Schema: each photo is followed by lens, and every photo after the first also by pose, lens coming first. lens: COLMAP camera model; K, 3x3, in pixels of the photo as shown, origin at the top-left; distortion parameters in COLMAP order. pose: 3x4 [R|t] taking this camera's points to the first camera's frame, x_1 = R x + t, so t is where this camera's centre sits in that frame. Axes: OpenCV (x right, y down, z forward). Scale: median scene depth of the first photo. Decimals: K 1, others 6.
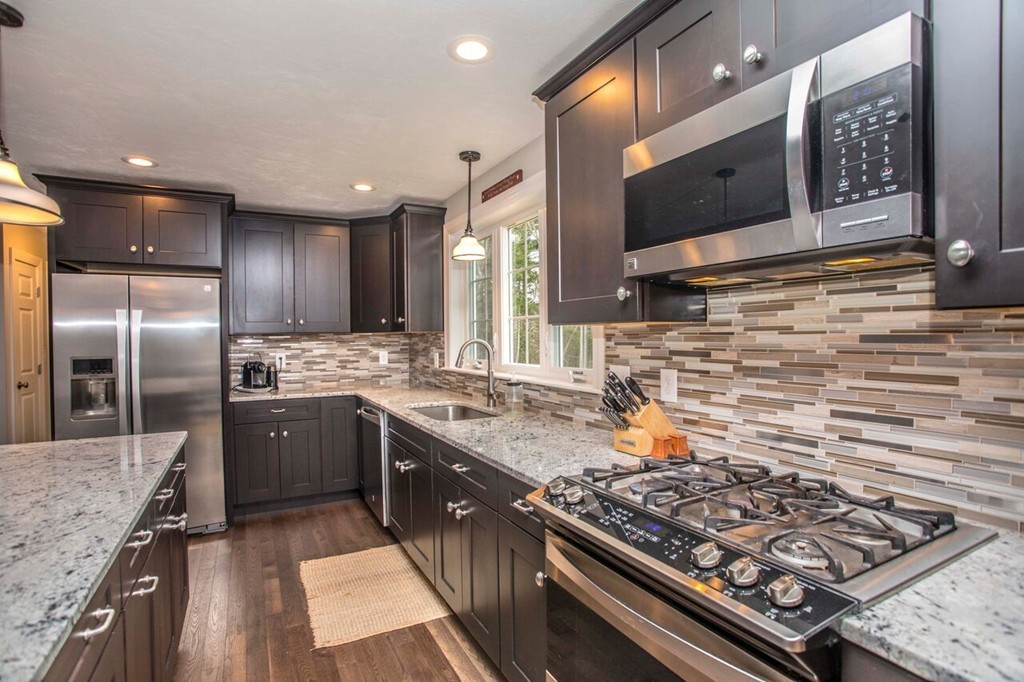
lens RADIAL K [[494.1, 0, 507.4], [0, 494.1, 343.7], [0, 0, 1]] dist [-0.034915, 0.002307]
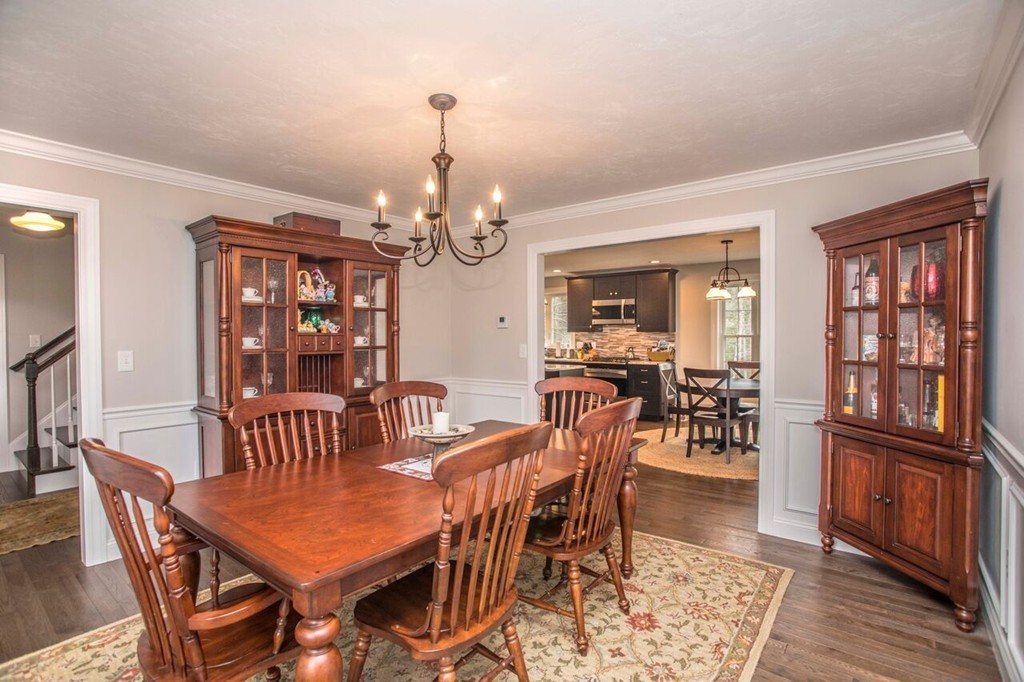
lens RADIAL K [[492.0, 0, 510.3], [0, 492.0, 341.5], [0, 0, 1]] dist [-0.033562, 0.003069]
pose [[0.919742, -0.001449, 0.392520, -2.288768], [0.002036, 0.999997, -0.001081, 0.052238], [-0.392518, 0.001793, 0.919743, -3.056744]]
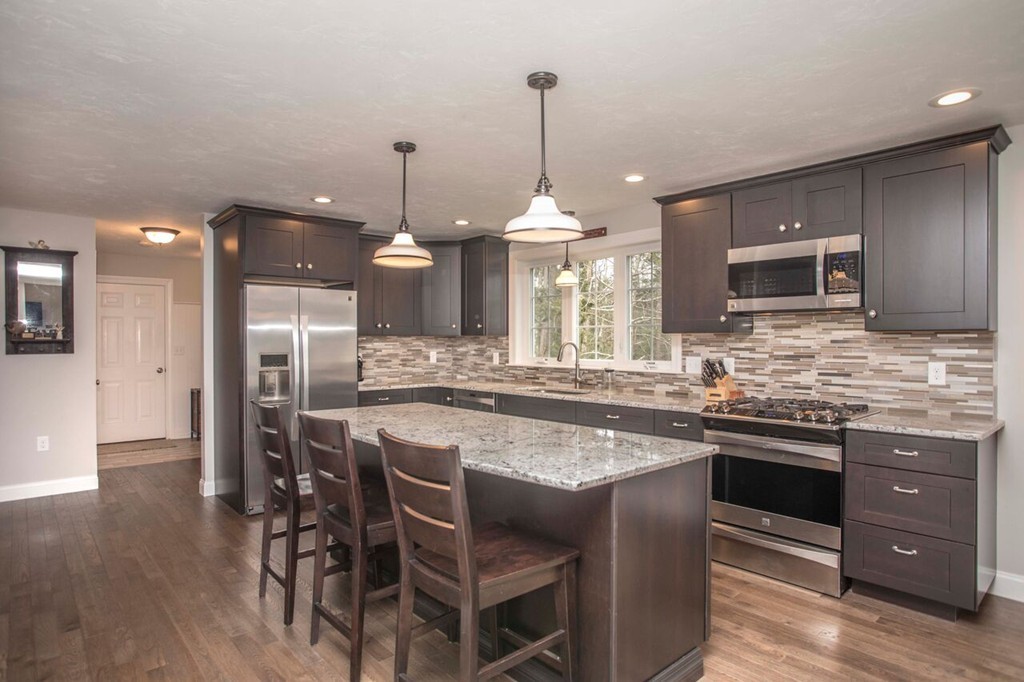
lens RADIAL K [[569.7, 0, 511.9], [0, 569.7, 342.1], [0, 0, 1]] dist [-0.018008, 0.002184]
pose [[0.971078, 0.008398, 0.238616, -1.011801], [-0.005134, 0.999885, -0.014299, 0.027893], [-0.238708, 0.012660, 0.971009, -0.921758]]
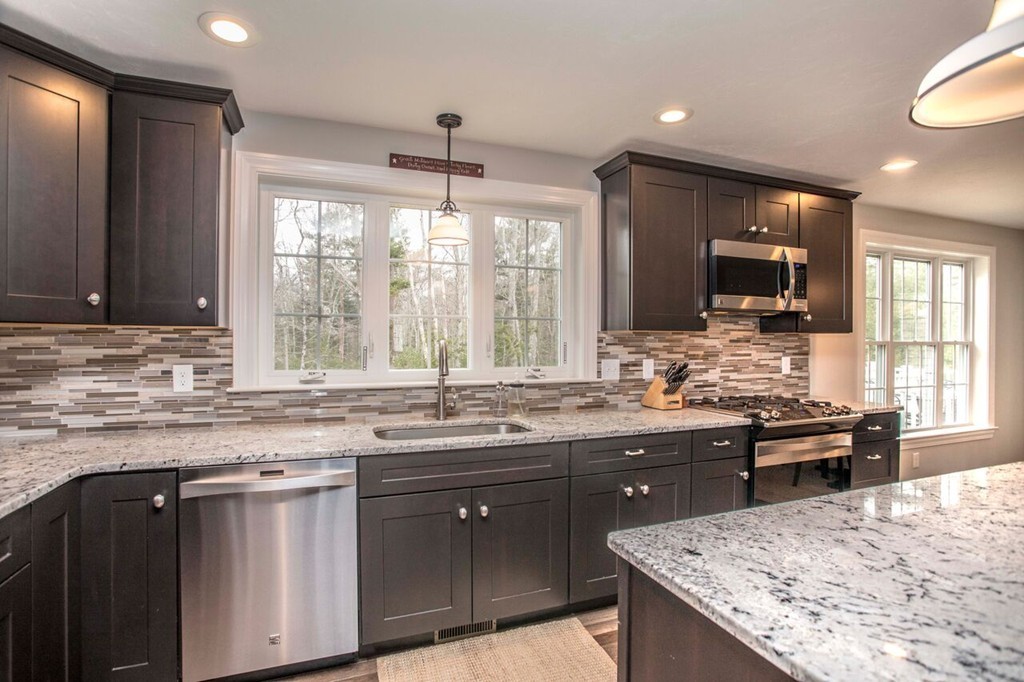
lens RADIAL K [[494.1, 0, 507.1], [0, 494.1, 339.9], [0, 0, 1]] dist [-0.034915, 0.002307]
pose [[0.125588, 0.012713, 0.992001, -1.423001], [0.011110, 0.999837, -0.014220, 0.005302], [-0.992020, 0.012807, 0.125426, 1.293592]]
